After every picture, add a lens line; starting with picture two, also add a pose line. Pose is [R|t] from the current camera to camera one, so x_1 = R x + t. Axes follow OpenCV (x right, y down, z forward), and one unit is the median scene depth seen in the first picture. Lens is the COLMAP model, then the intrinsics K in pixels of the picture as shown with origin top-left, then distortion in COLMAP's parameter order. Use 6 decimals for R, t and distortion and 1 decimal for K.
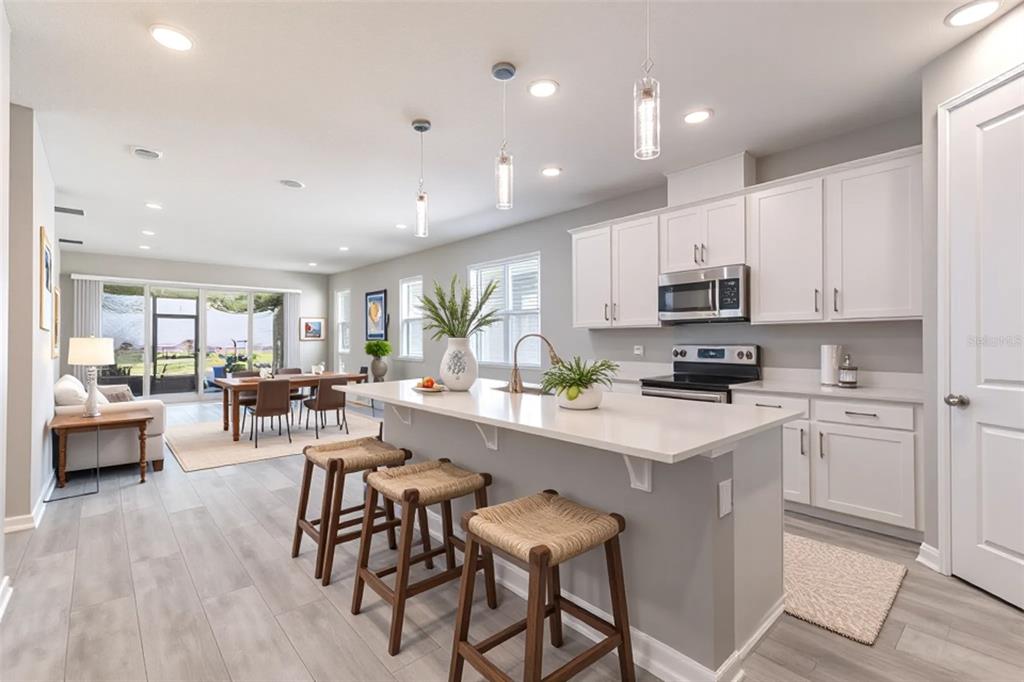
lens RADIAL K [[460.8, 0, 510.7], [0, 460.8, 336.0], [0, 0, 1]] dist [0.006429, -0.000514]
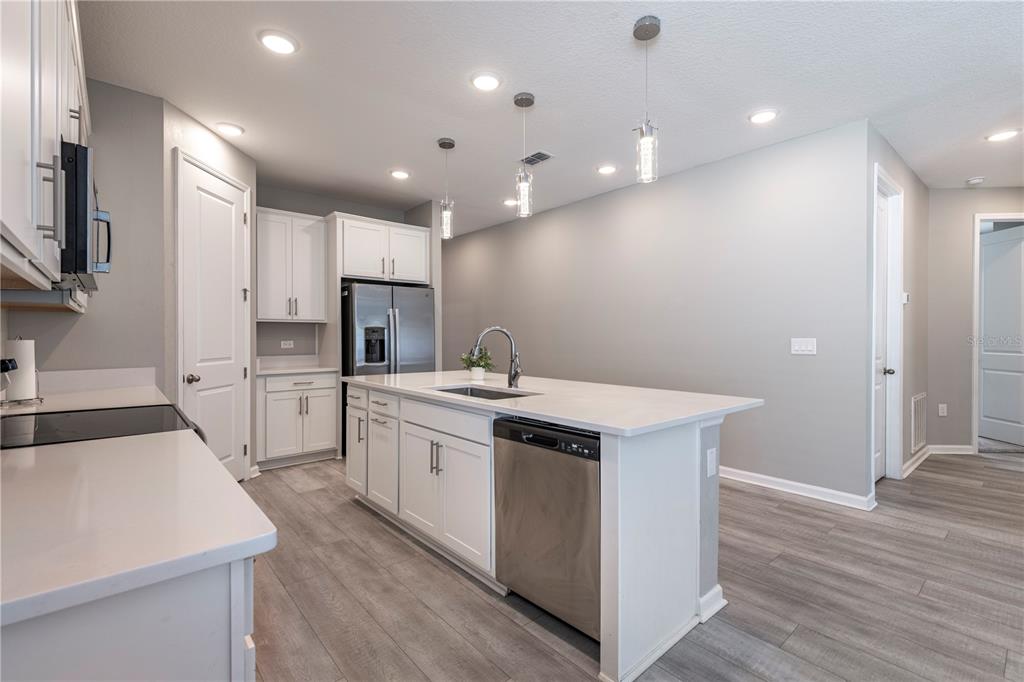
lens RADIAL K [[460.8, 0, 510.7], [0, 460.8, 336.0], [0, 0, 1]] dist [0.006429, -0.000514]
pose [[-0.999833, -0.001968, 0.018174, -0.000948], [-0.002145, 0.999951, -0.009696, 0.020450], [-0.018154, -0.009734, -0.999788, 1.926451]]
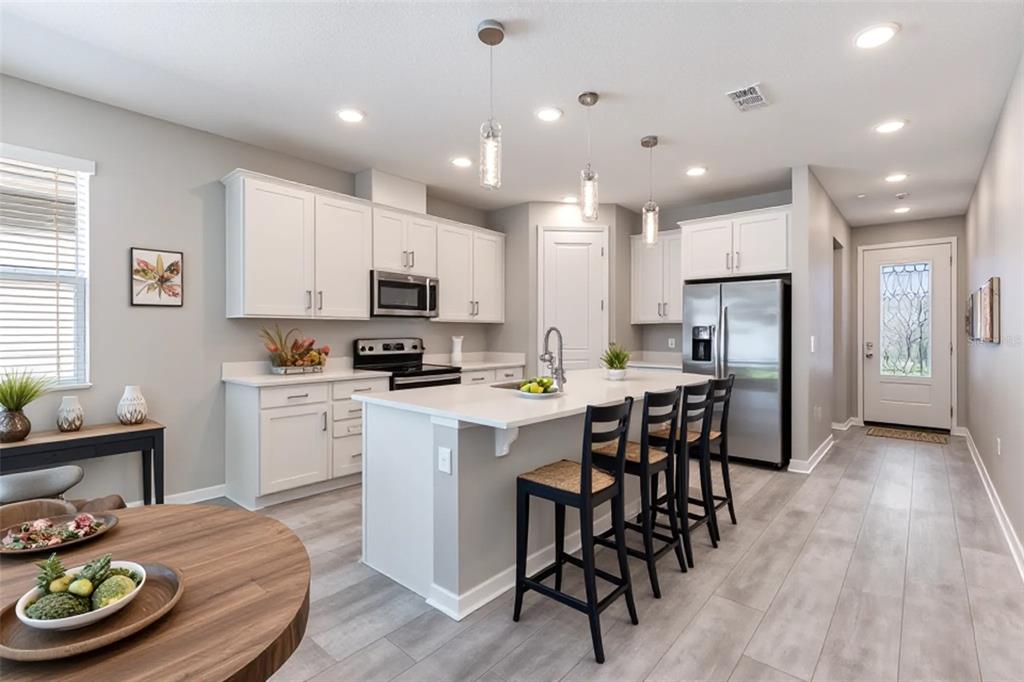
lens RADIAL K [[460.8, 0, 510.7], [0, 460.8, 336.0], [0, 0, 1]] dist [0.006429, -0.000514]
pose [[-0.113722, -0.005238, 0.993499, -1.020257], [-0.009956, 0.999942, 0.004132, 0.007826], [-0.993463, -0.009421, -0.113767, 1.183735]]
